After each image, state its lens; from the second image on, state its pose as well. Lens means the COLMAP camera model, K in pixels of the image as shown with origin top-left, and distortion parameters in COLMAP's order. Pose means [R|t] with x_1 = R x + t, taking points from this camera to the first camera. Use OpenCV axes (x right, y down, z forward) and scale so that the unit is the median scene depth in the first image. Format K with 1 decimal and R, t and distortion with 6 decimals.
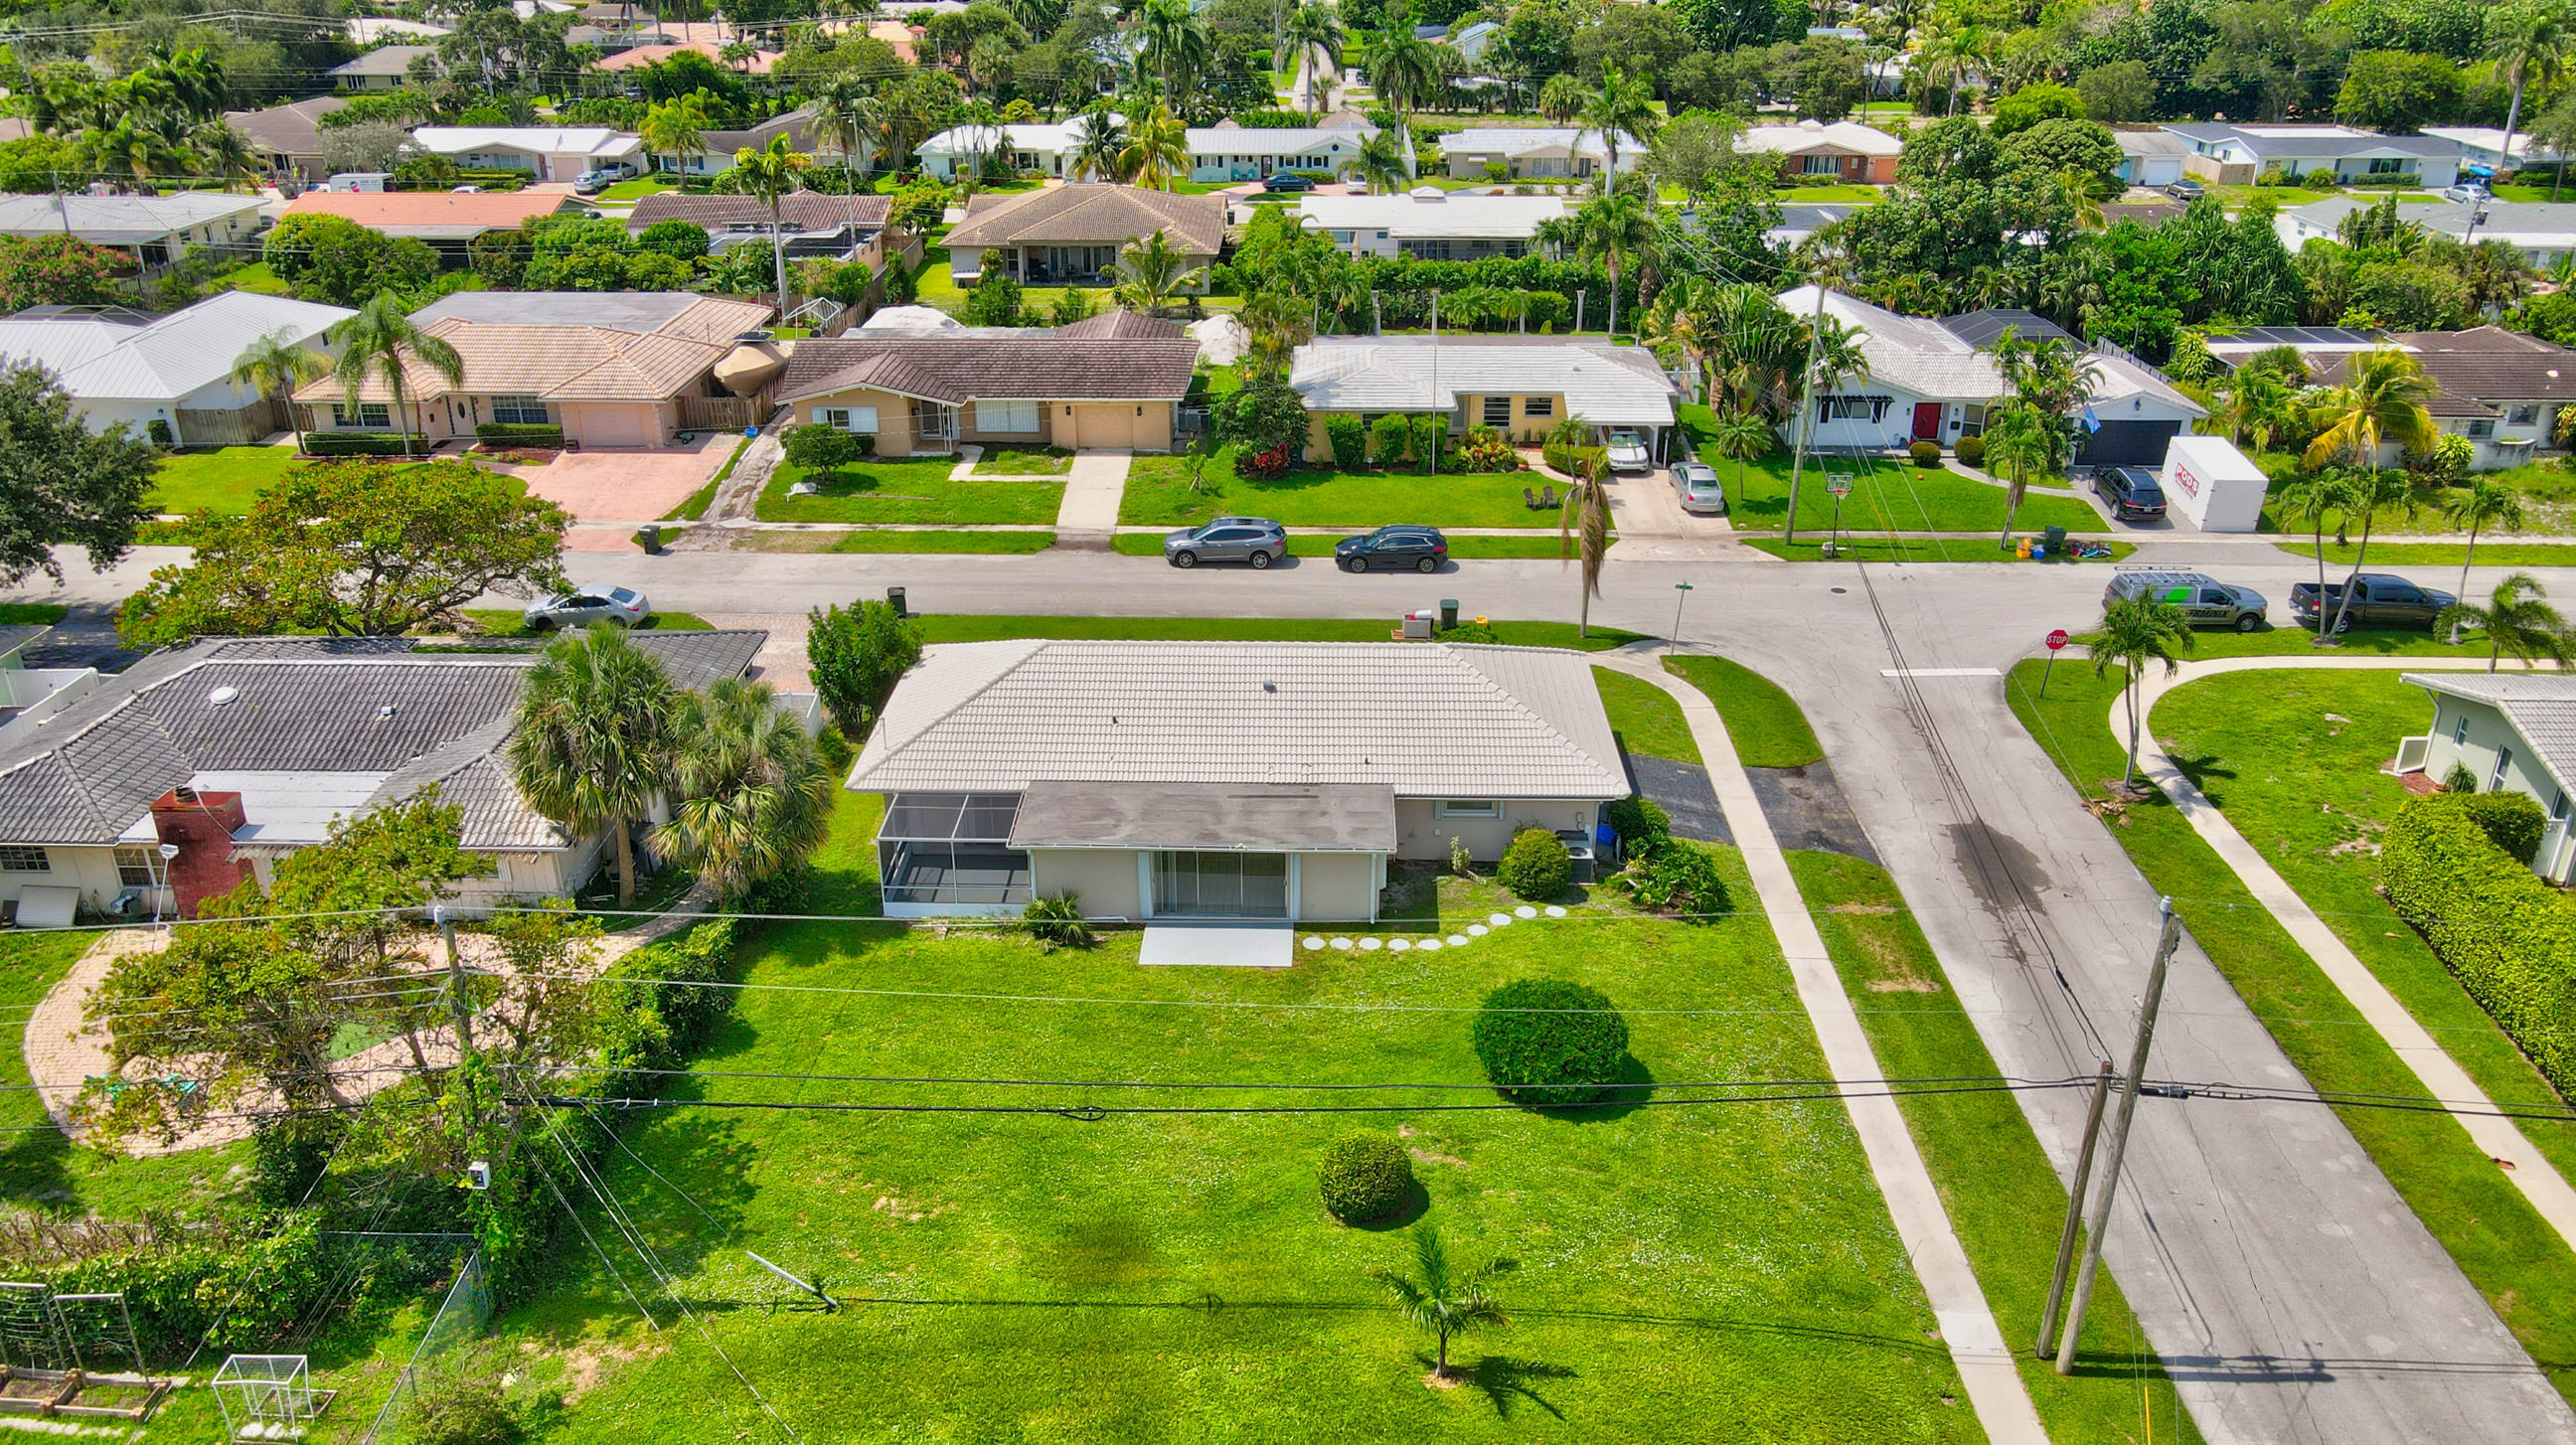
lens RADIAL K [[1903.9, 0, 1283.9], [0, 1903.9, 729.5], [0, 0, 1]] dist [-0.009894, 0.032871]
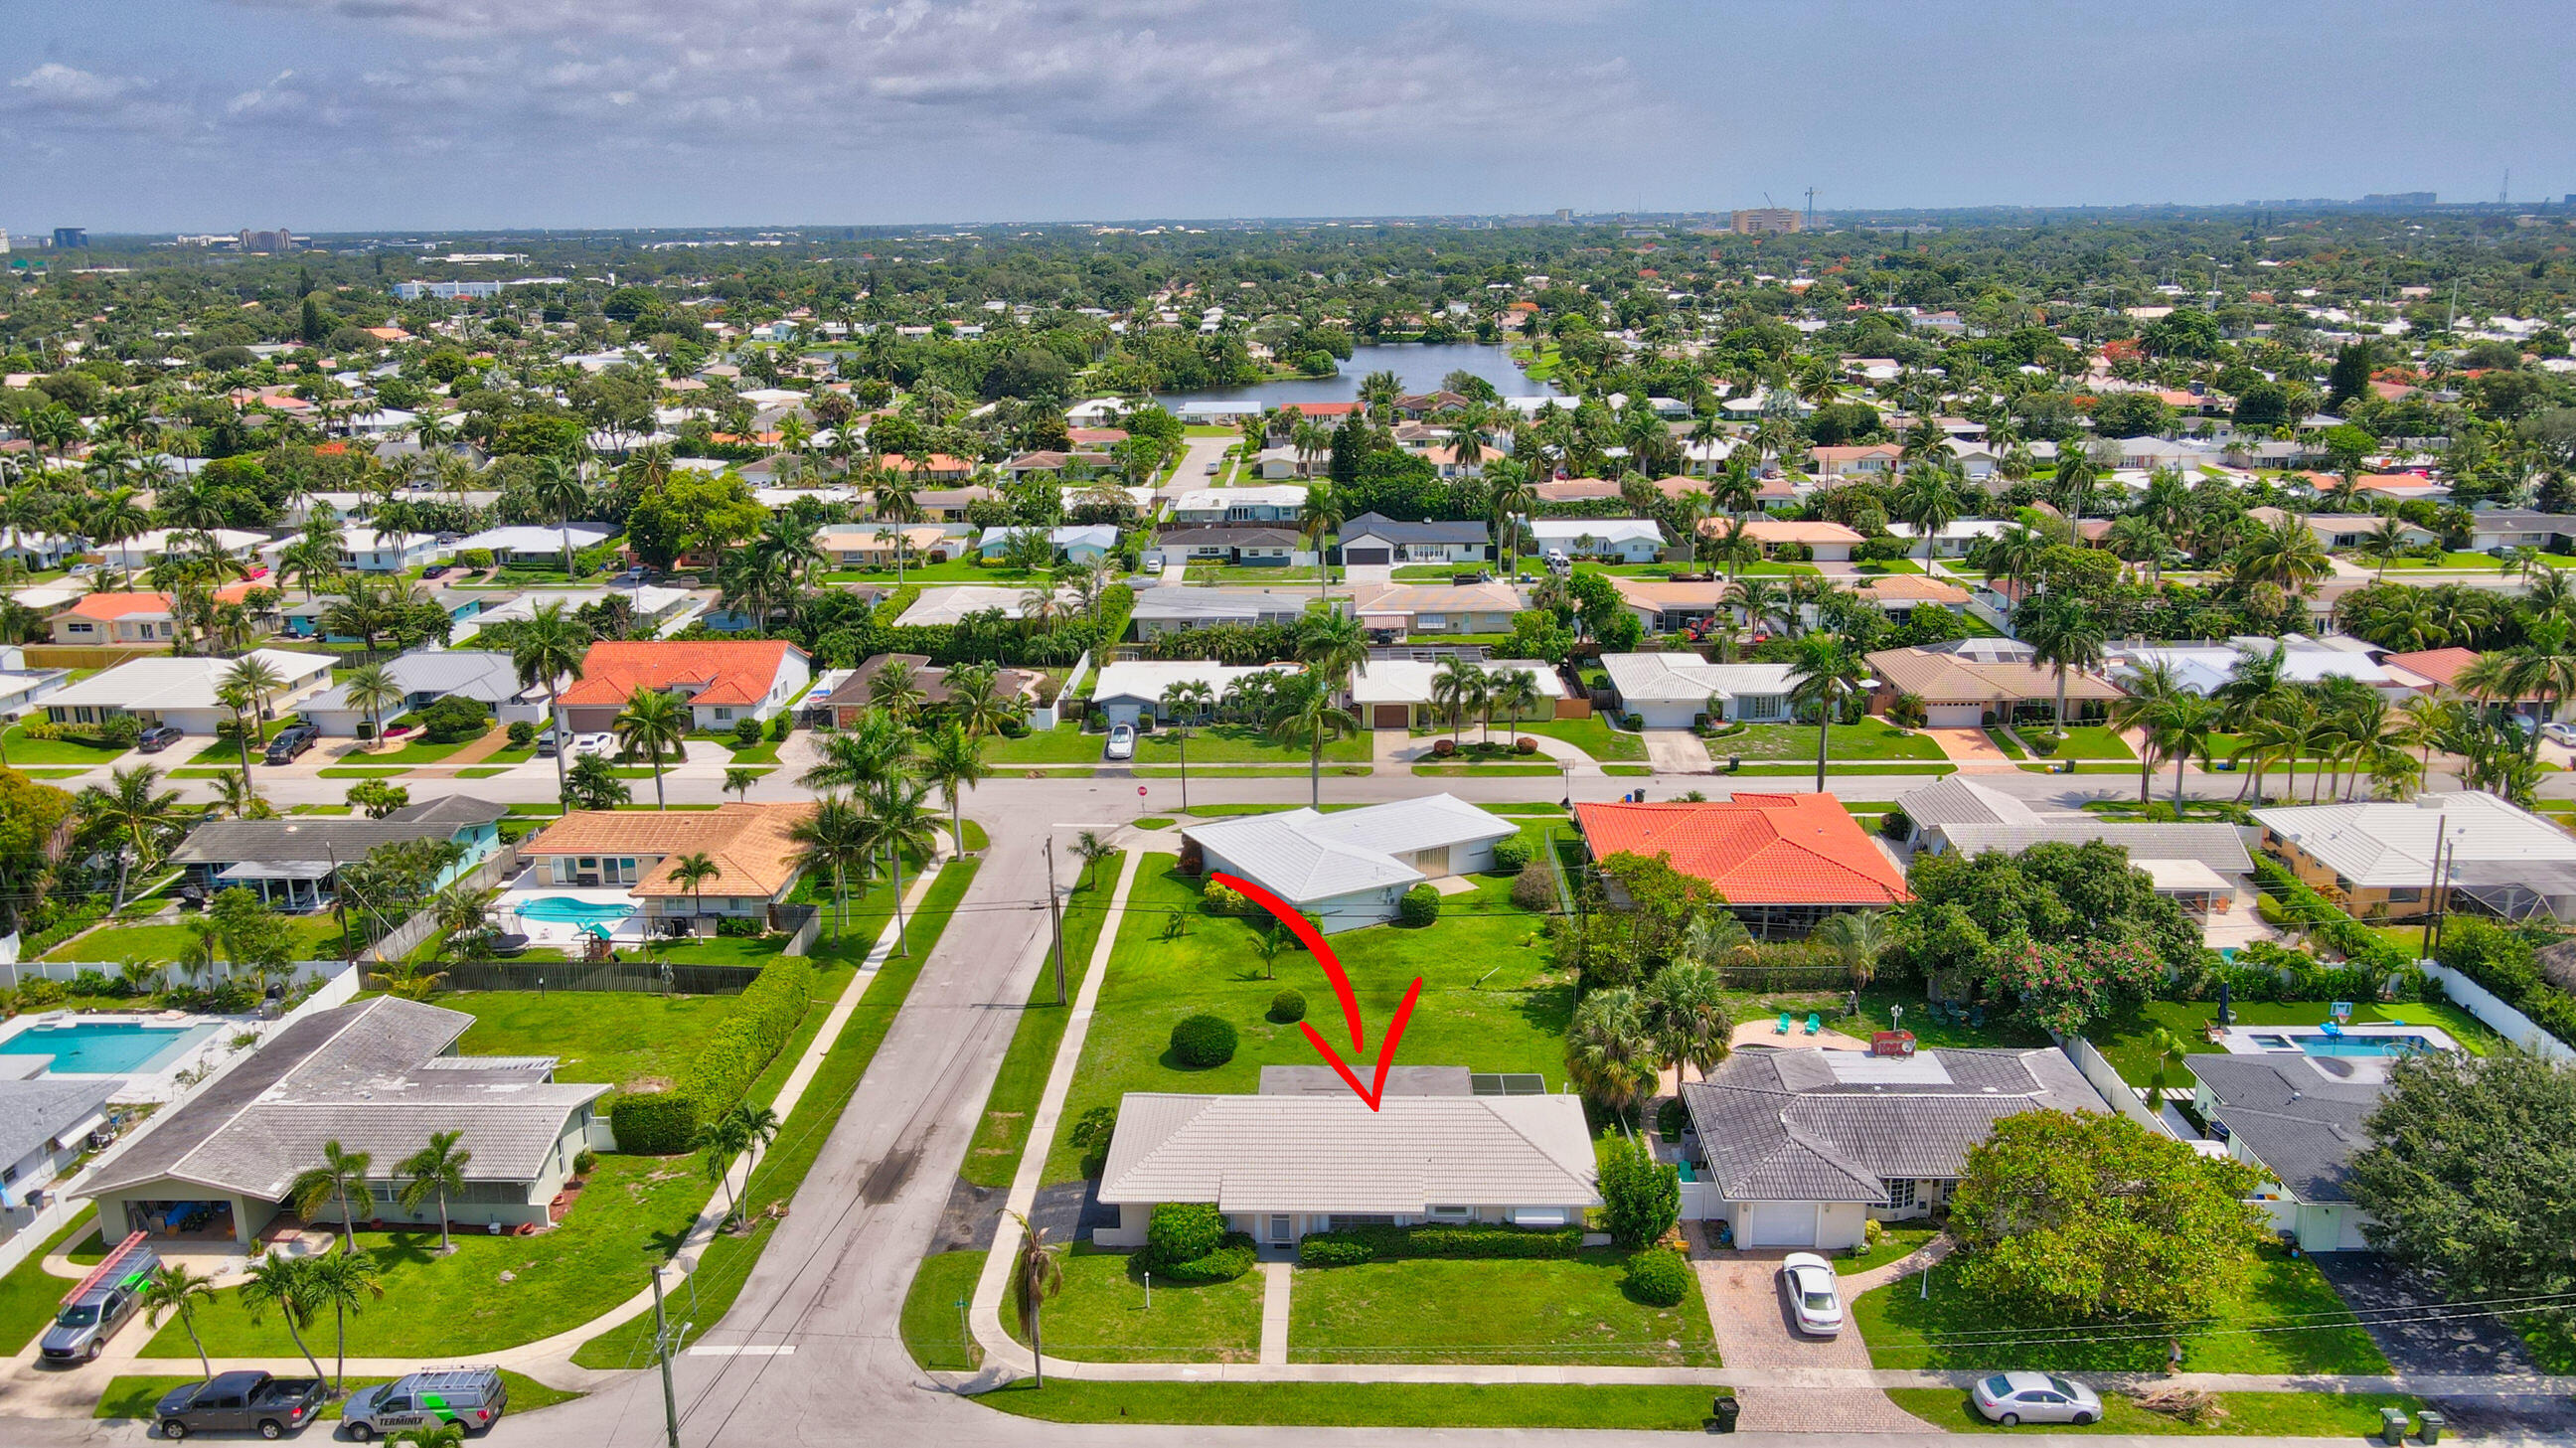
lens RADIAL K [[1903.9, 0, 1267.8], [0, 1903.9, 732.7], [0, 0, 1]] dist [-0.009894, 0.032871]
pose [[-0.999696, 0.016174, 0.018603, 0.010755], [0.024311, 0.771738, 0.635476, -1.109918], [-0.004079, 0.635735, -0.771897, 1.786220]]
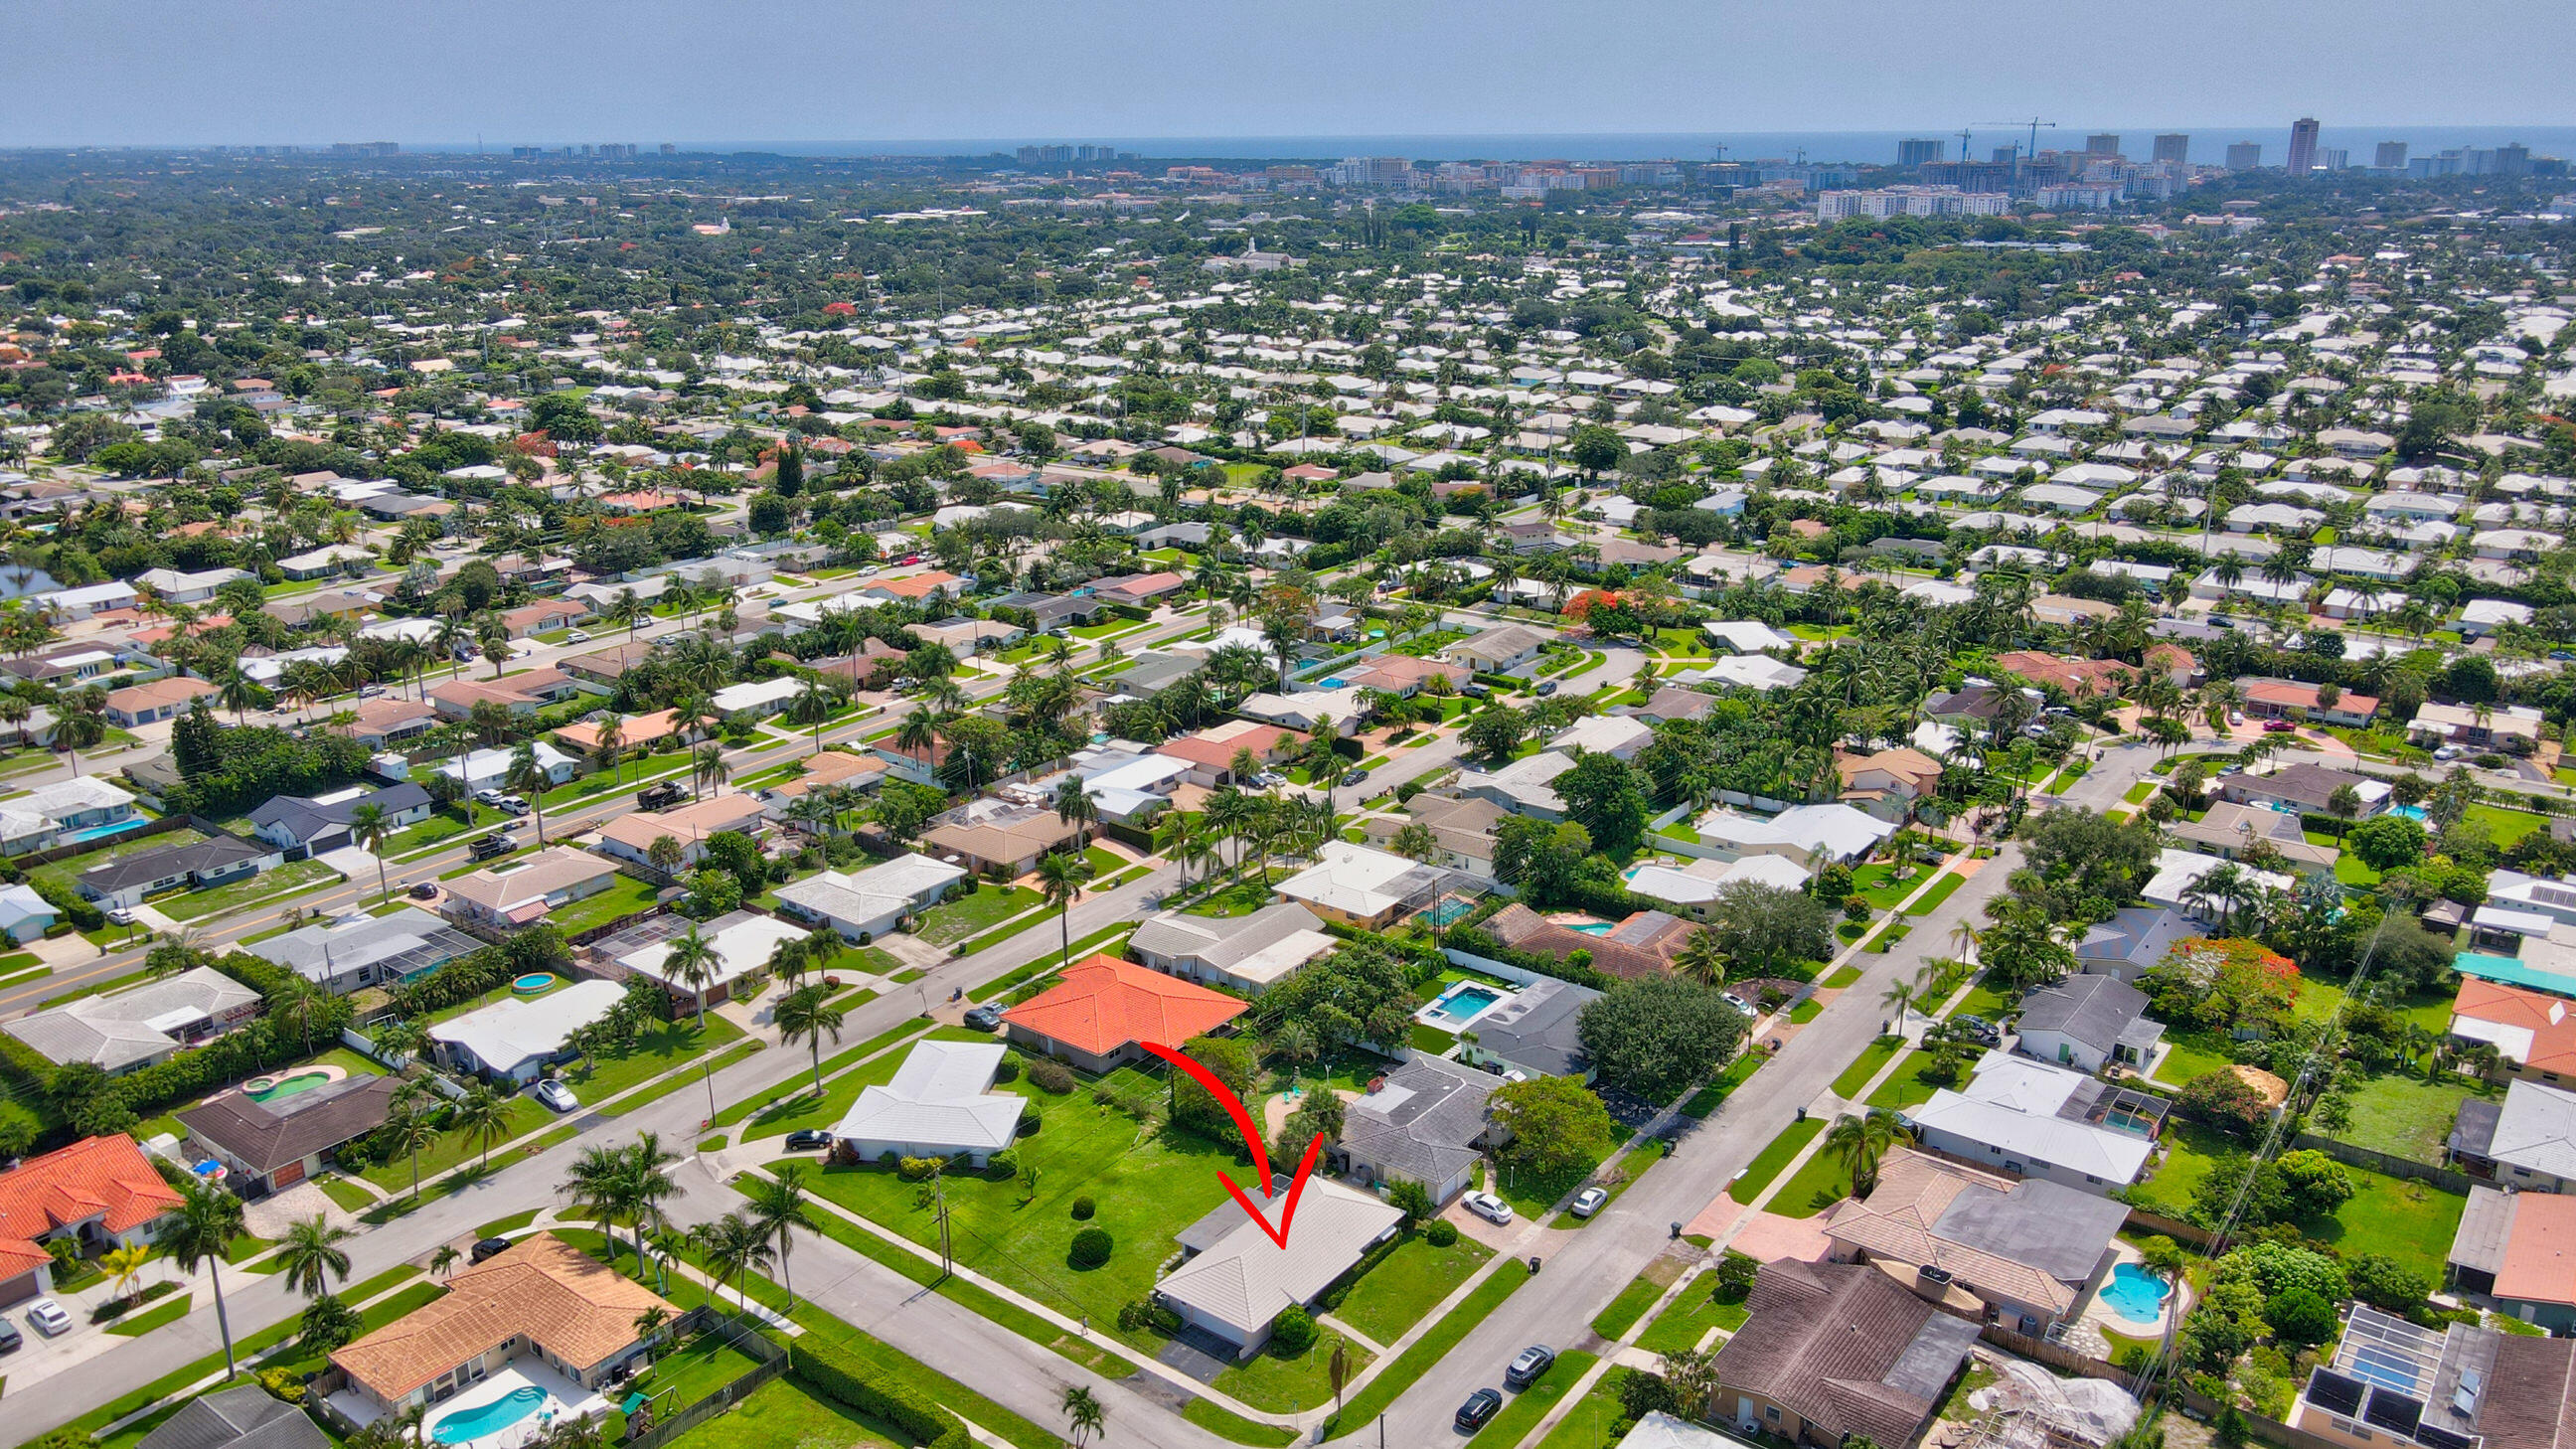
lens RADIAL K [[1903.9, 0, 1286.0], [0, 1903.9, 712.0], [0, 0, 1]] dist [-0.009894, 0.032871]
pose [[-0.572447, 0.248080, -0.781512, 1.822806], [-0.337688, 0.797214, 0.500417, -1.883561], [0.747175, 0.550369, -0.372589, 1.478615]]
